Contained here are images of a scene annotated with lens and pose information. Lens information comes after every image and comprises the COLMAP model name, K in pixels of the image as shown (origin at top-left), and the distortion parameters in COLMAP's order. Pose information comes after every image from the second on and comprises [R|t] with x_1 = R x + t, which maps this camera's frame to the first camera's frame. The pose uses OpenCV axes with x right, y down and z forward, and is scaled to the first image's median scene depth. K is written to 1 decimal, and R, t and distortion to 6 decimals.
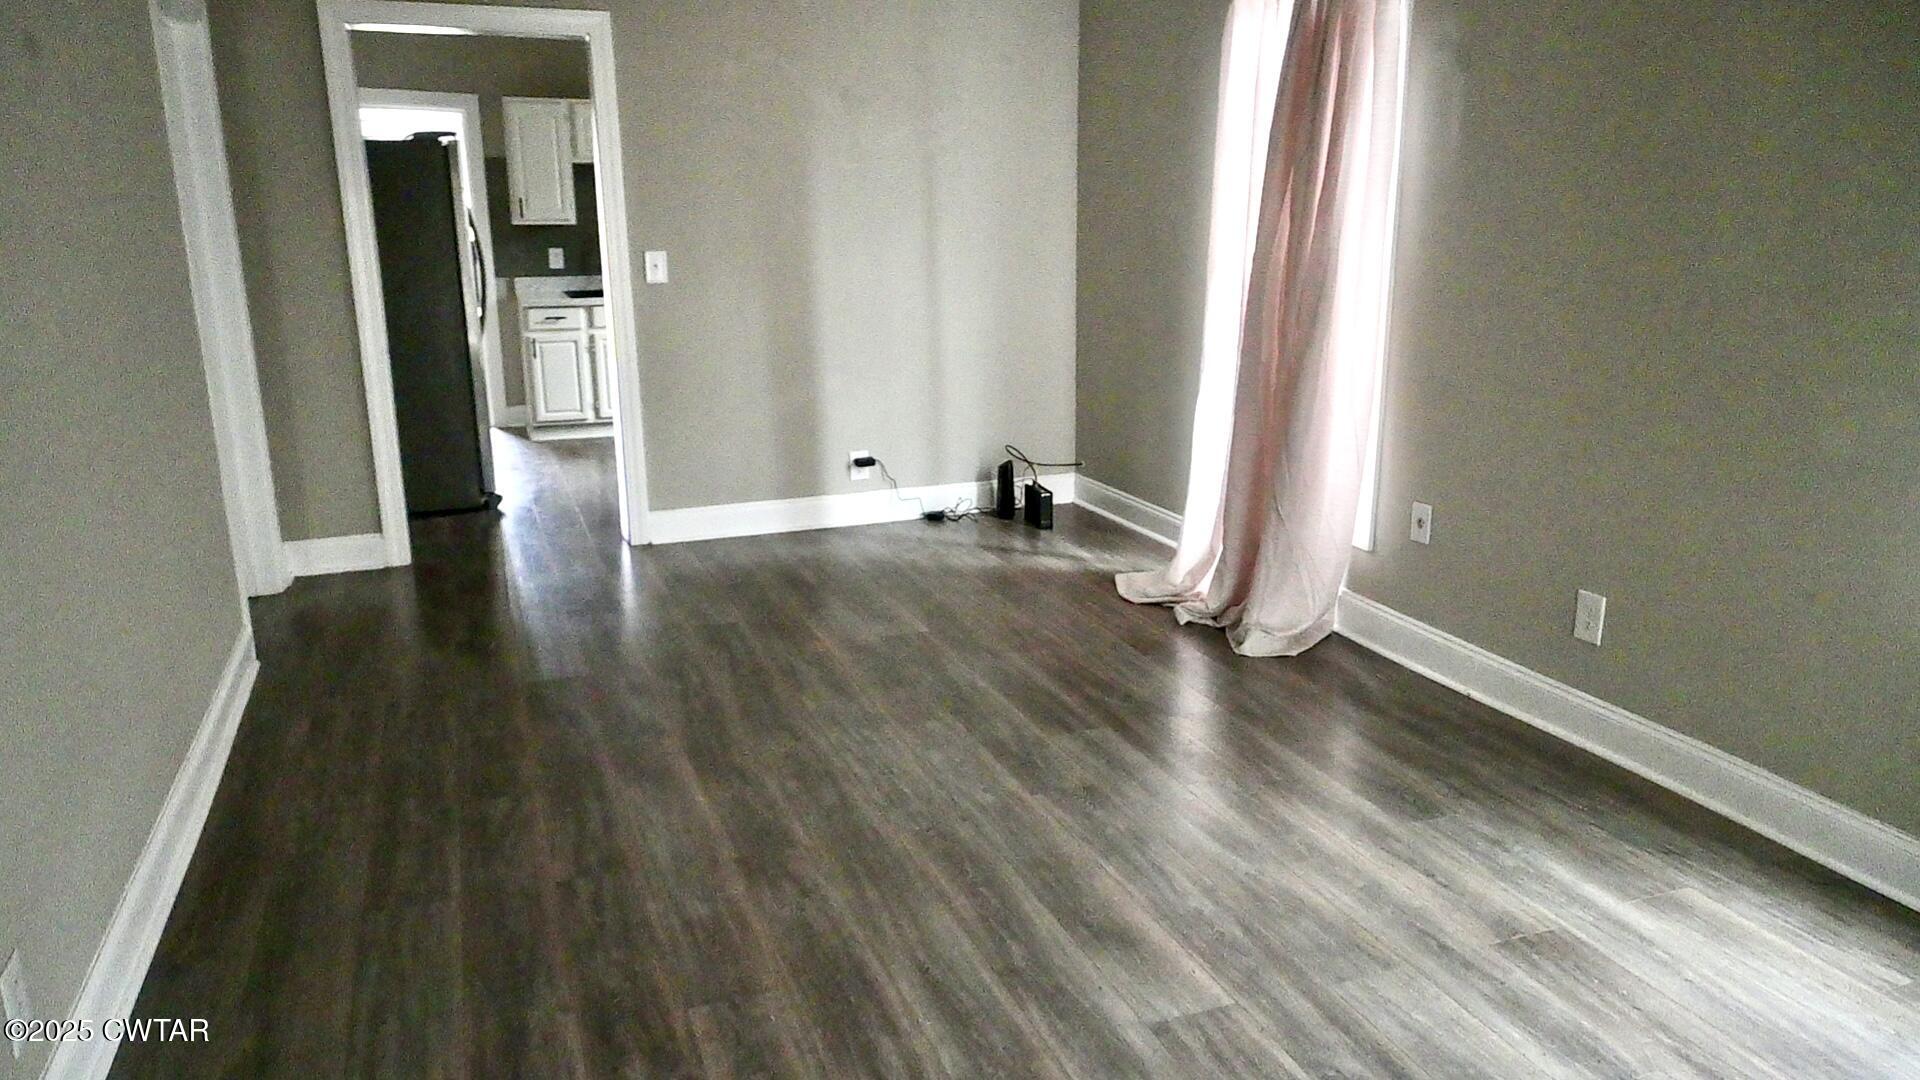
lens RADIAL K [[1329.0, 0, 961.6], [0, 1329.0, 541.7], [0, 0, 1]] dist [0.003957, 0.000204]
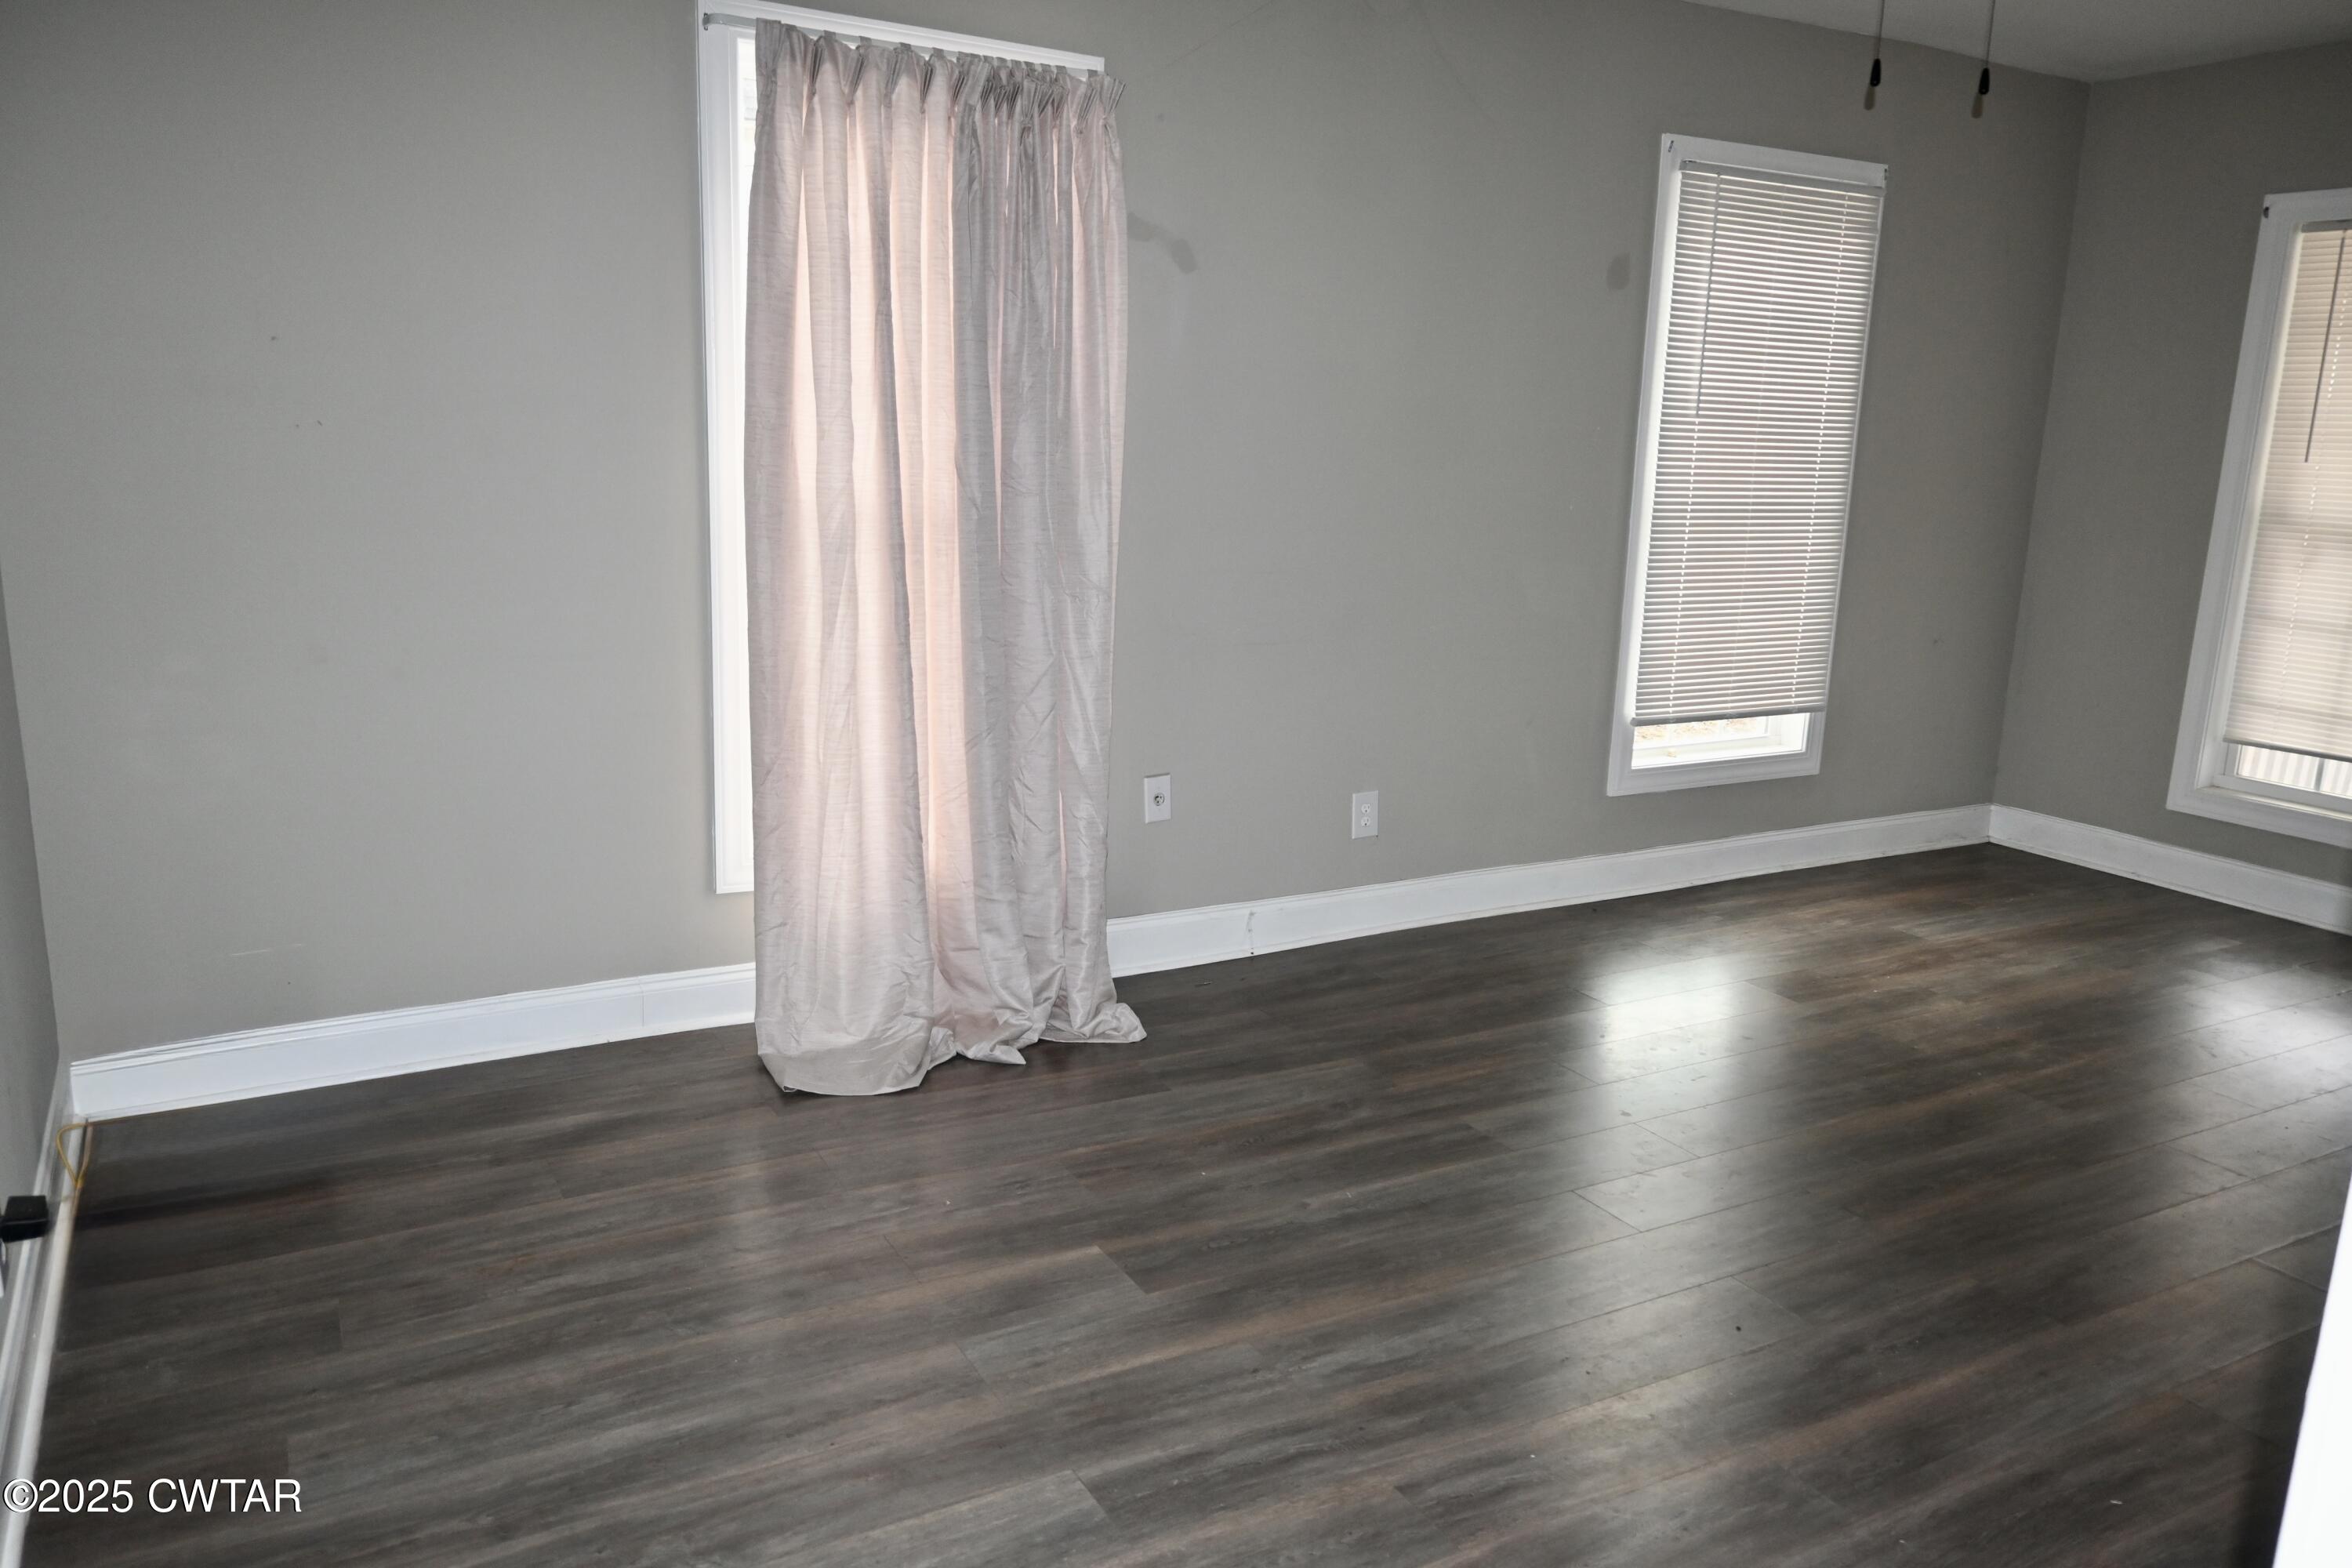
lens RADIAL K [[1690.8, 0, 1173.5], [0, 1690.8, 783.1], [0, 0, 1]] dist [-0.009396, -0.001502]
pose [[-0.152672, -0.212930, 0.965066, -0.691966], [0.214218, 0.946167, 0.242649, -0.283785], [-0.964781, 0.243780, -0.098840, 1.104861]]
